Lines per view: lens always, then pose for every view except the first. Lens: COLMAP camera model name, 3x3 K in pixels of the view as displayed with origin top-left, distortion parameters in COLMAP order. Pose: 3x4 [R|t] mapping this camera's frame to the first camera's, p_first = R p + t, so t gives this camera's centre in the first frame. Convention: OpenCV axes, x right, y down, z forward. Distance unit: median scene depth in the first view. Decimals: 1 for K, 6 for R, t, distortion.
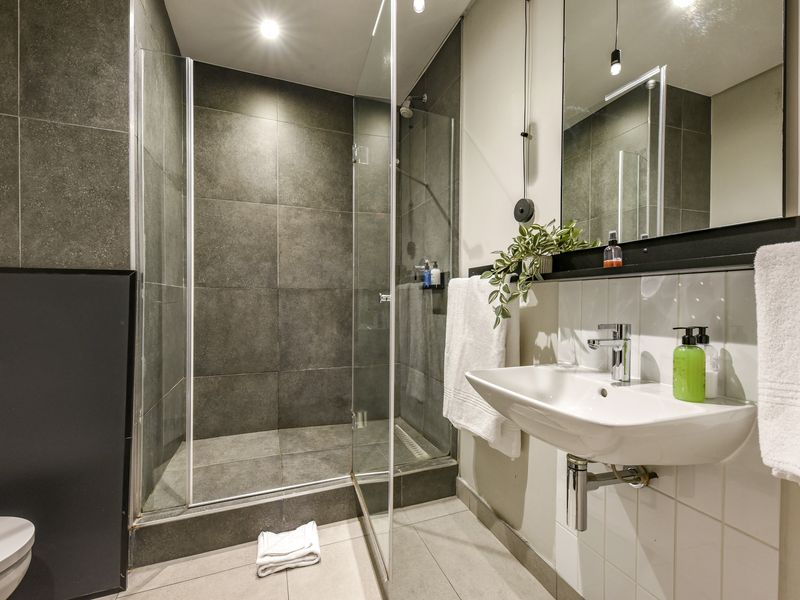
lens RADIAL K [[352.2, 0, 401.3], [0, 352.2, 304.0], [0, 0, 1]] dist [0.013963, -0.000258]
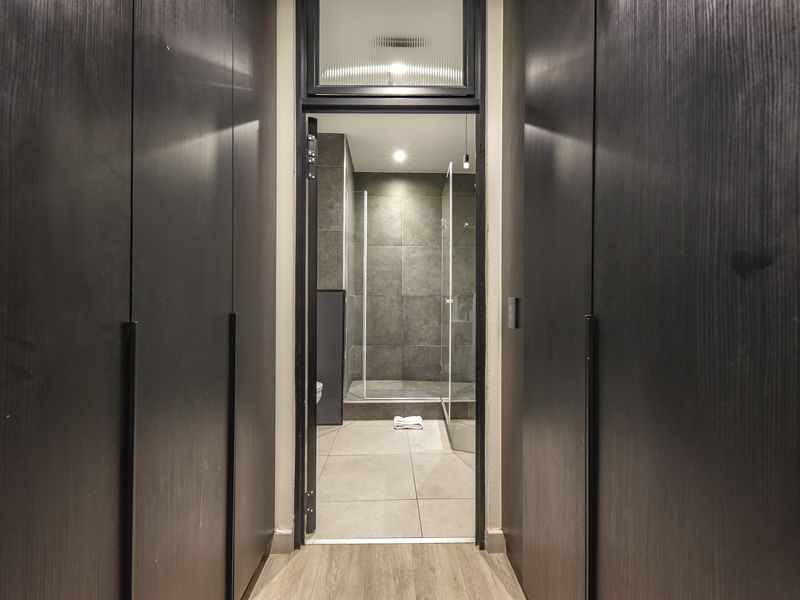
lens RADIAL K [[352.2, 0, 401.3], [0, 352.2, 304.0], [0, 0, 1]] dist [0.013963, -0.000258]
pose [[0.944715, -0.000137, -0.327893, 0.198927], [-0.003728, 0.999931, -0.011159, 0.013254], [0.327871, 0.011764, 0.944649, -0.598470]]
